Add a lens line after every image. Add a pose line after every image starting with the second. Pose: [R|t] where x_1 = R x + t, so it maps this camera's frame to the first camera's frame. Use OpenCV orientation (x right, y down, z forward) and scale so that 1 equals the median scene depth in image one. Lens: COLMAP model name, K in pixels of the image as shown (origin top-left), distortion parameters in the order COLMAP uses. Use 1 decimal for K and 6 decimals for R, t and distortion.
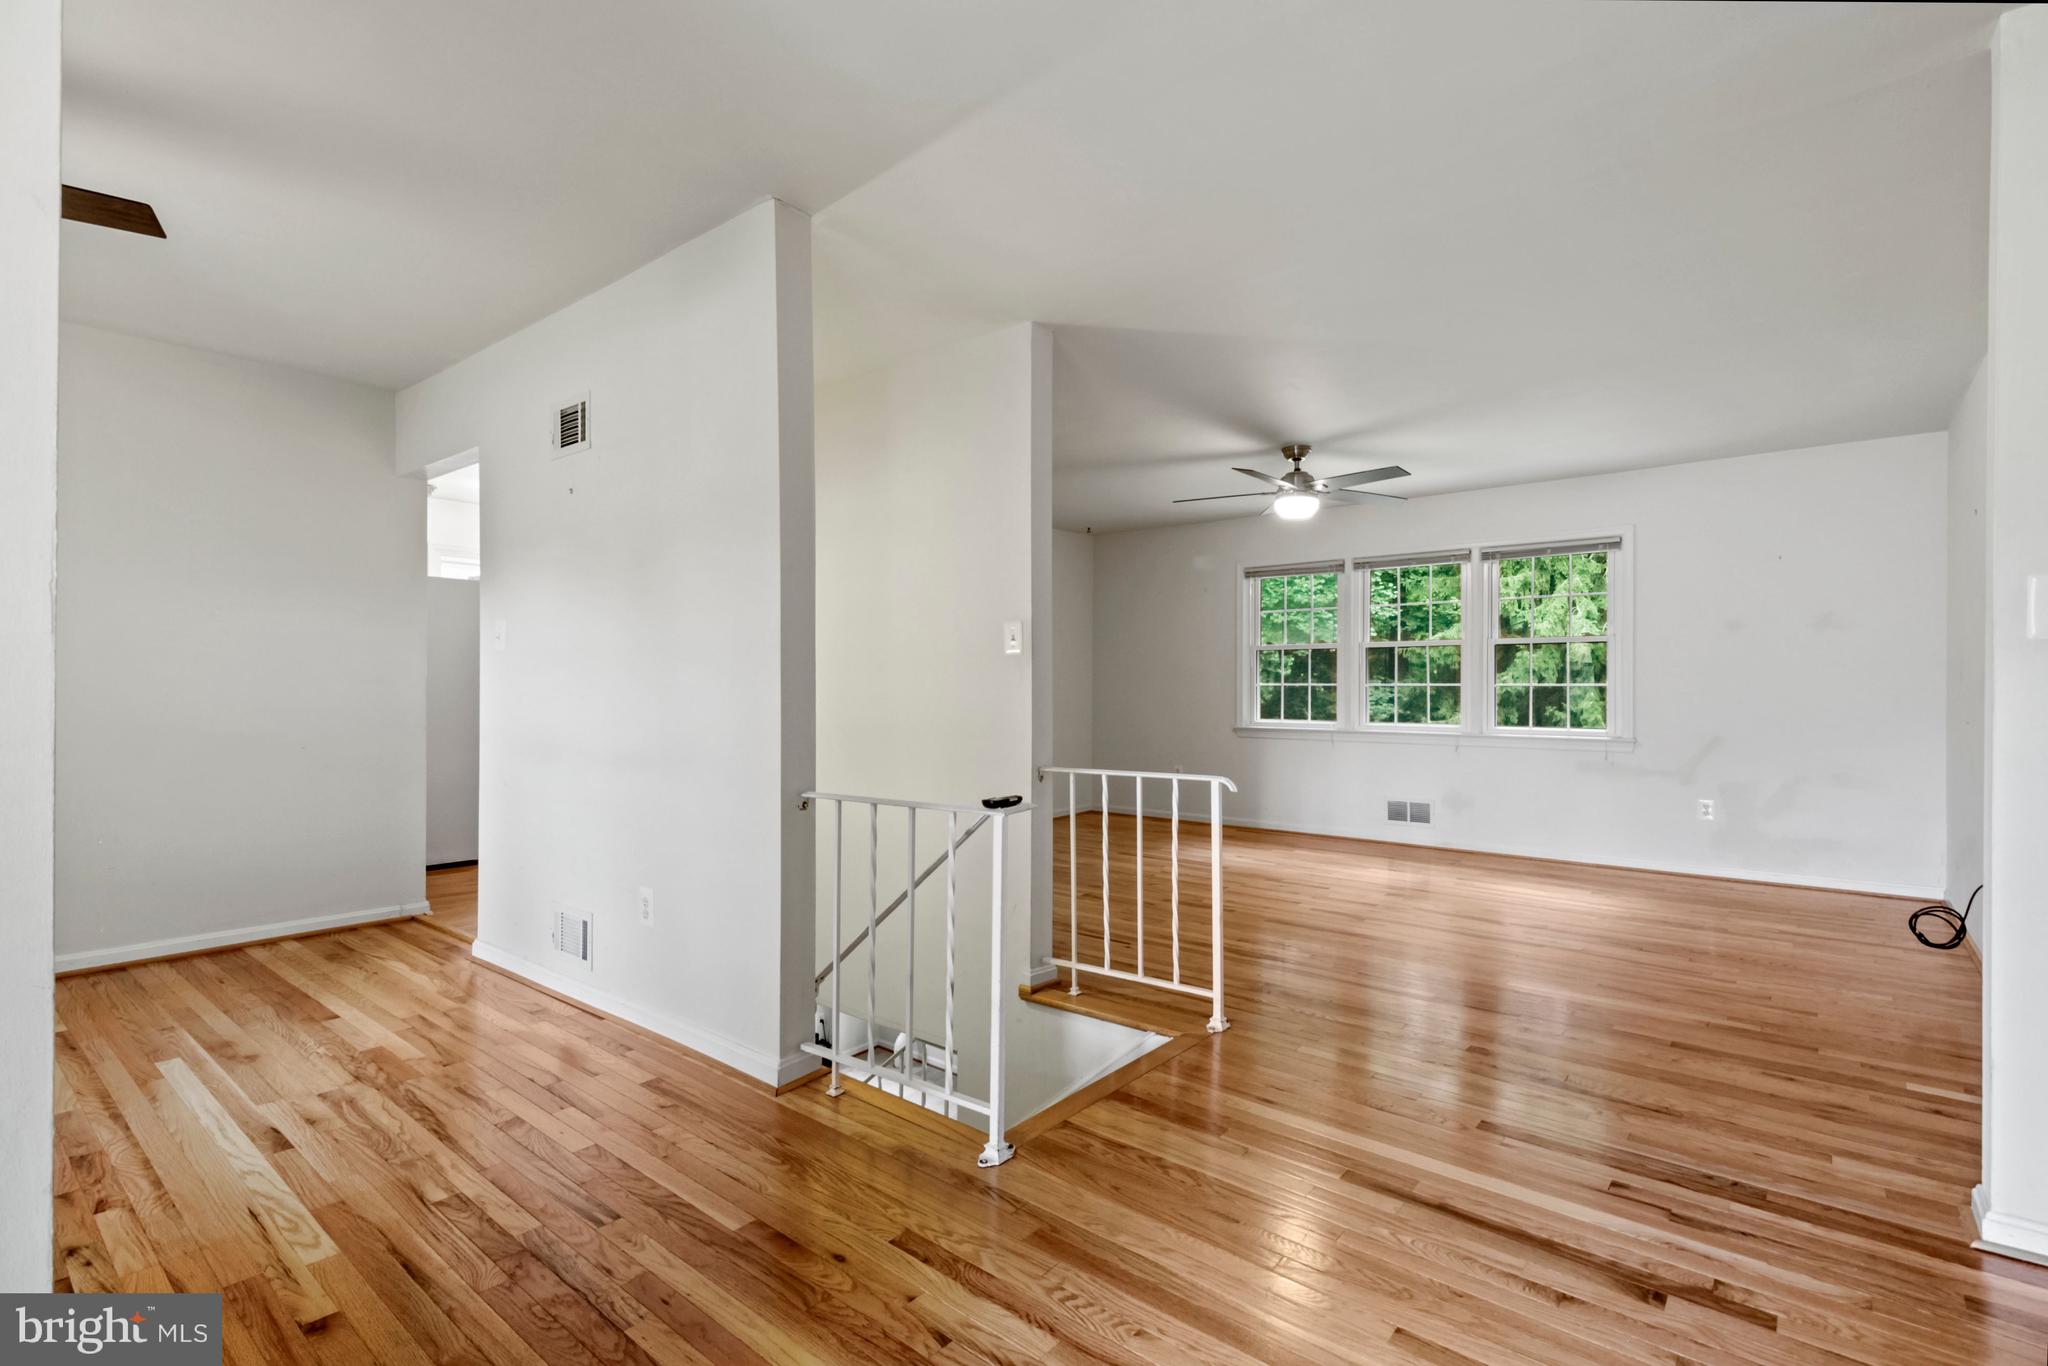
lens RADIAL K [[942.3, 0, 1041.0], [0, 942.3, 686.6], [0, 0, 1]] dist [0.016894, -0.004258]
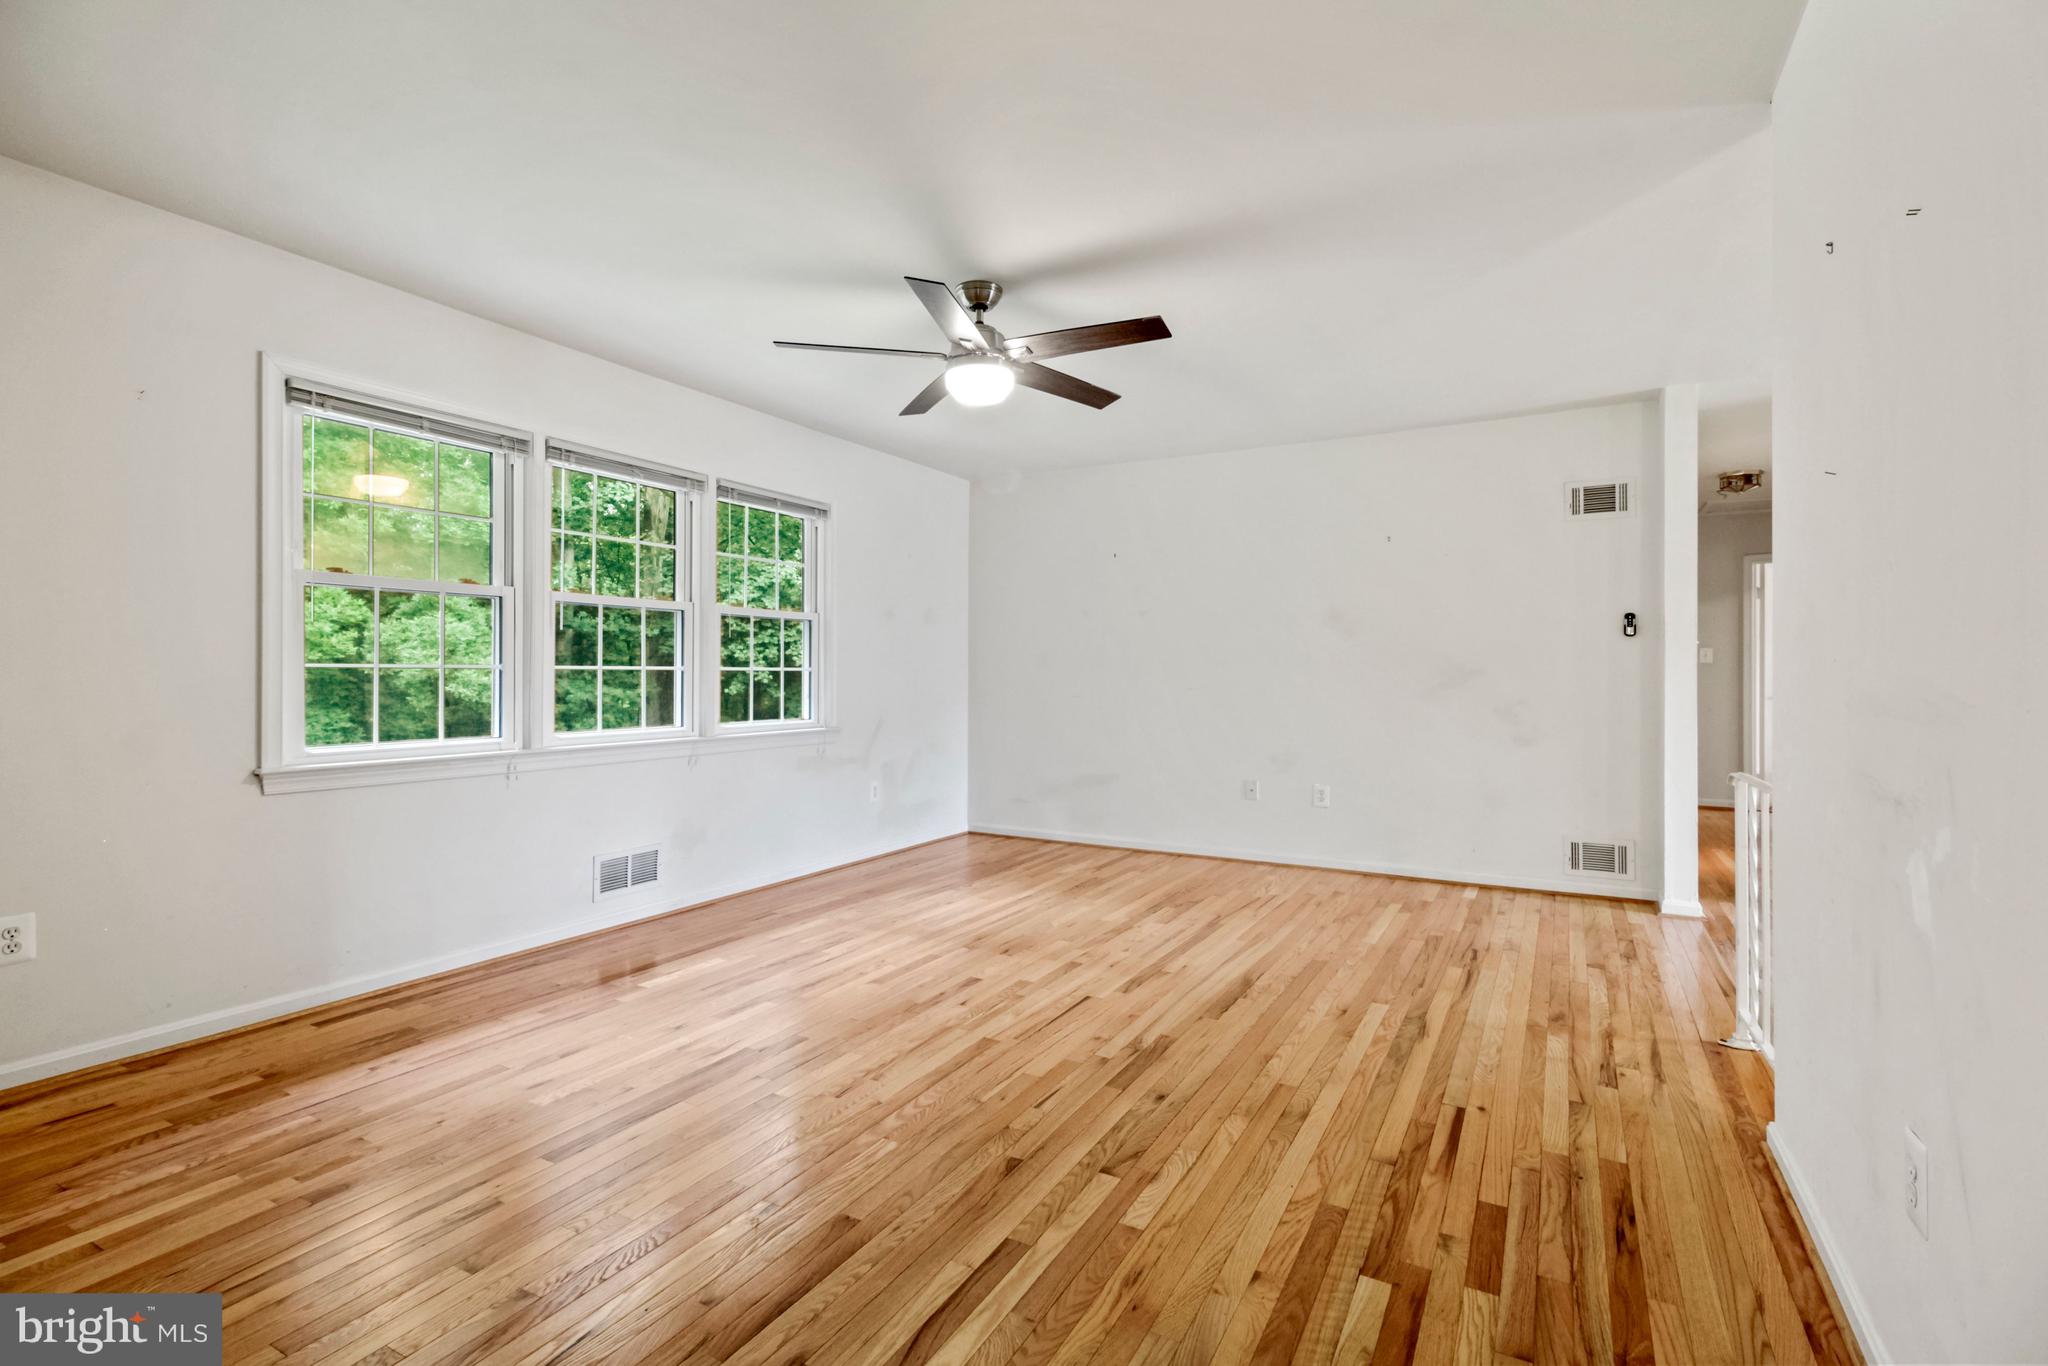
lens RADIAL K [[942.3, 0, 1034.1], [0, 942.3, 671.7], [0, 0, 1]] dist [0.016894, -0.004258]
pose [[-0.176384, 0.001077, 0.984321, -0.280203], [0.001980, 0.999998, -0.000739, 0.002195], [-0.984320, 0.001819, -0.176385, 0.877184]]
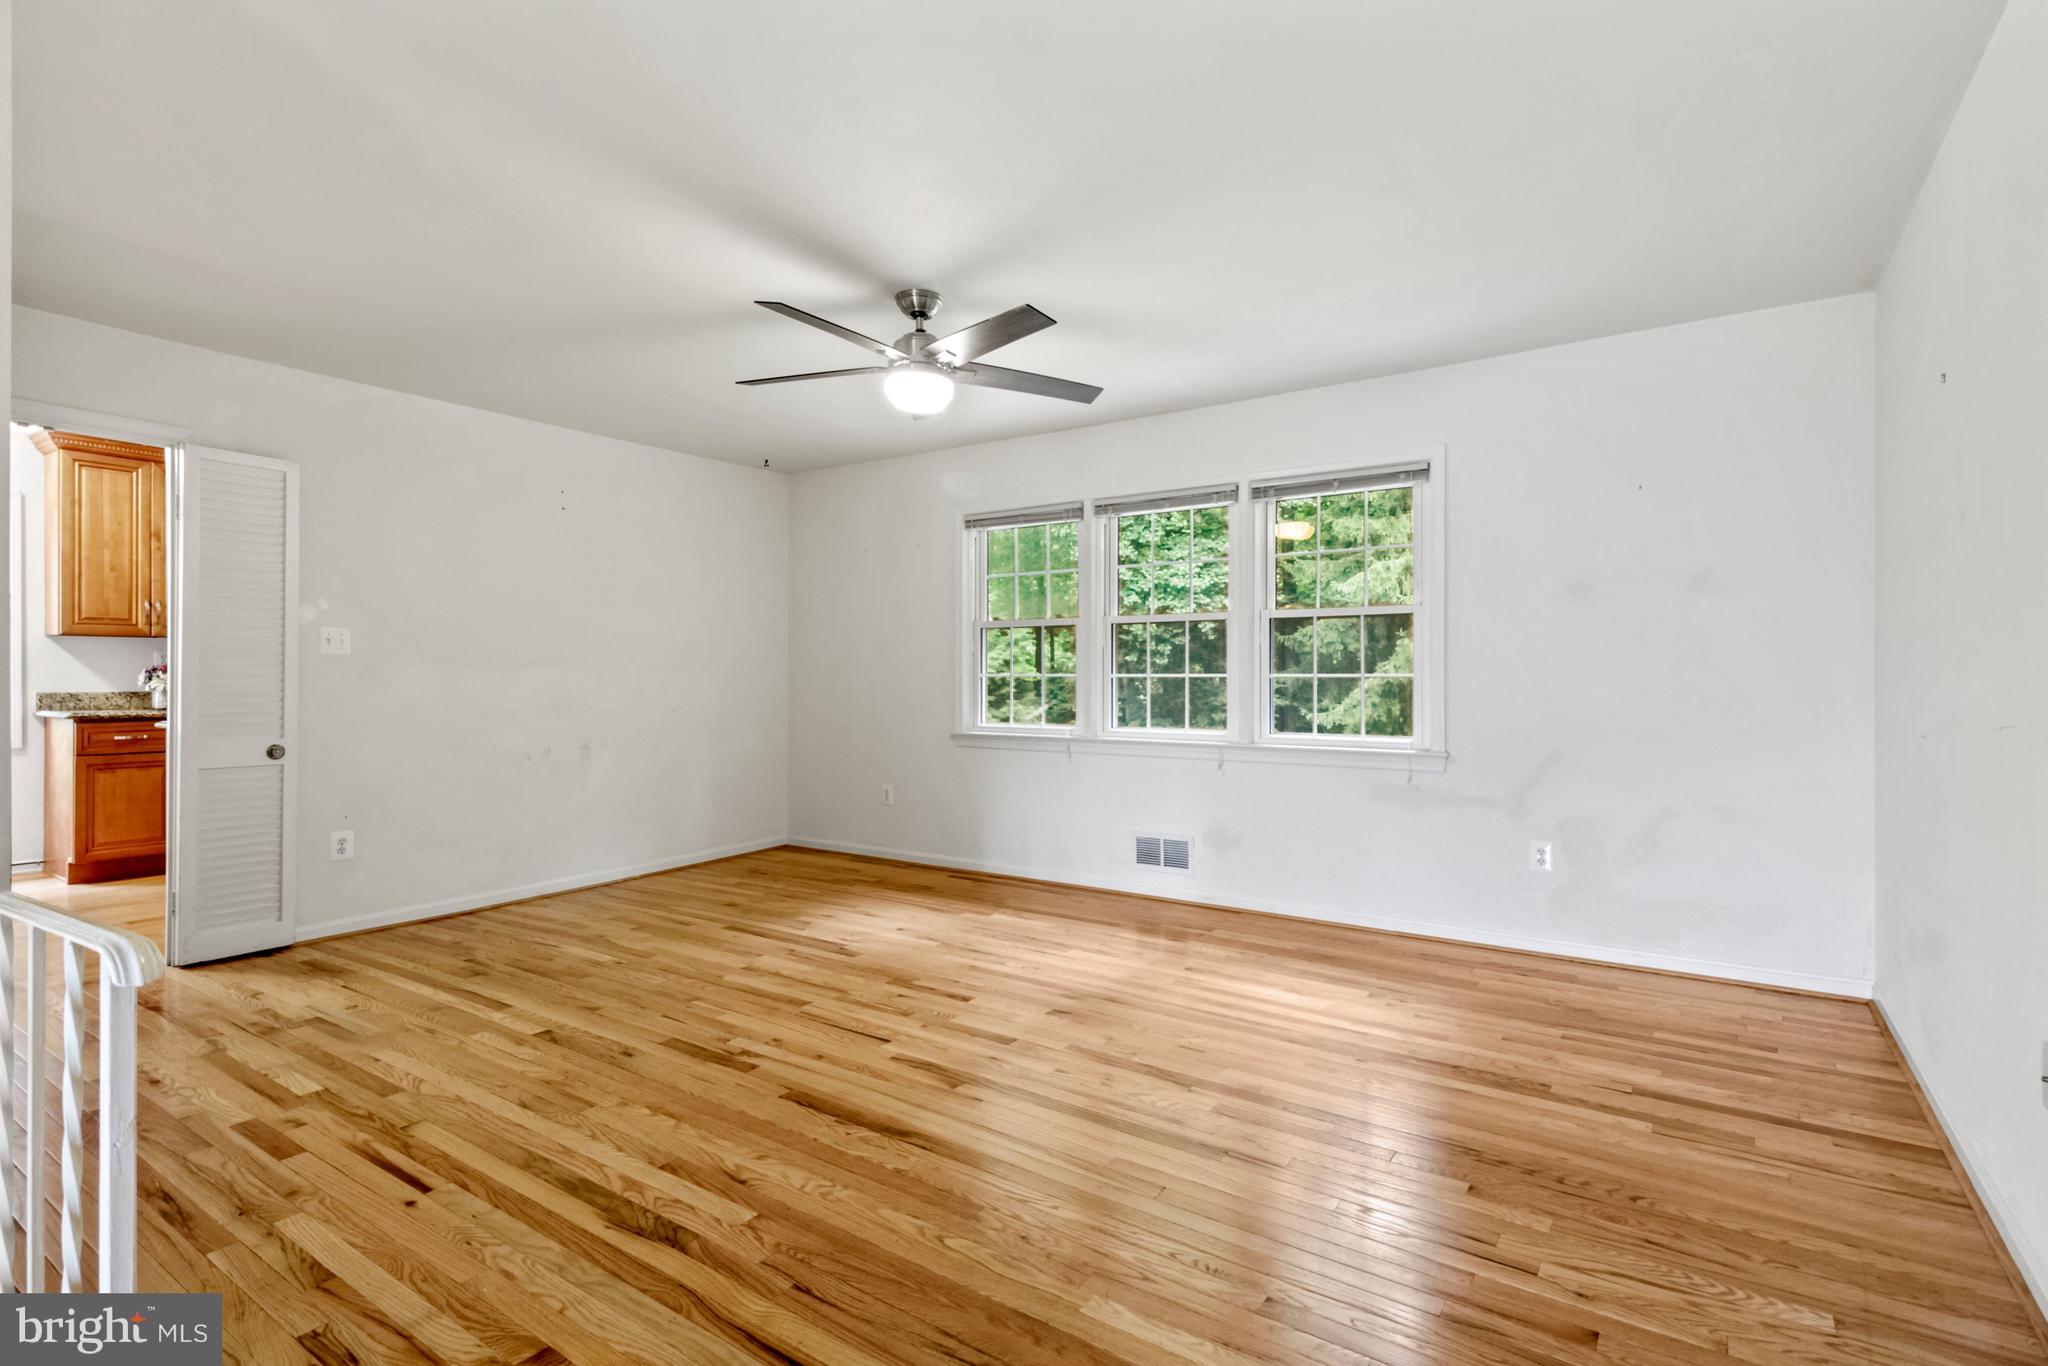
lens RADIAL K [[965.9, 0, 1044.0], [0, 965.9, 675.2], [0, 0, 1]] dist [0.025765, -0.005022]
pose [[0.995544, -0.001961, 0.094279, 0.239319], [0.002180, 0.999995, -0.002220, -0.000226], [-0.094274, 0.002415, 0.995543, 0.288938]]
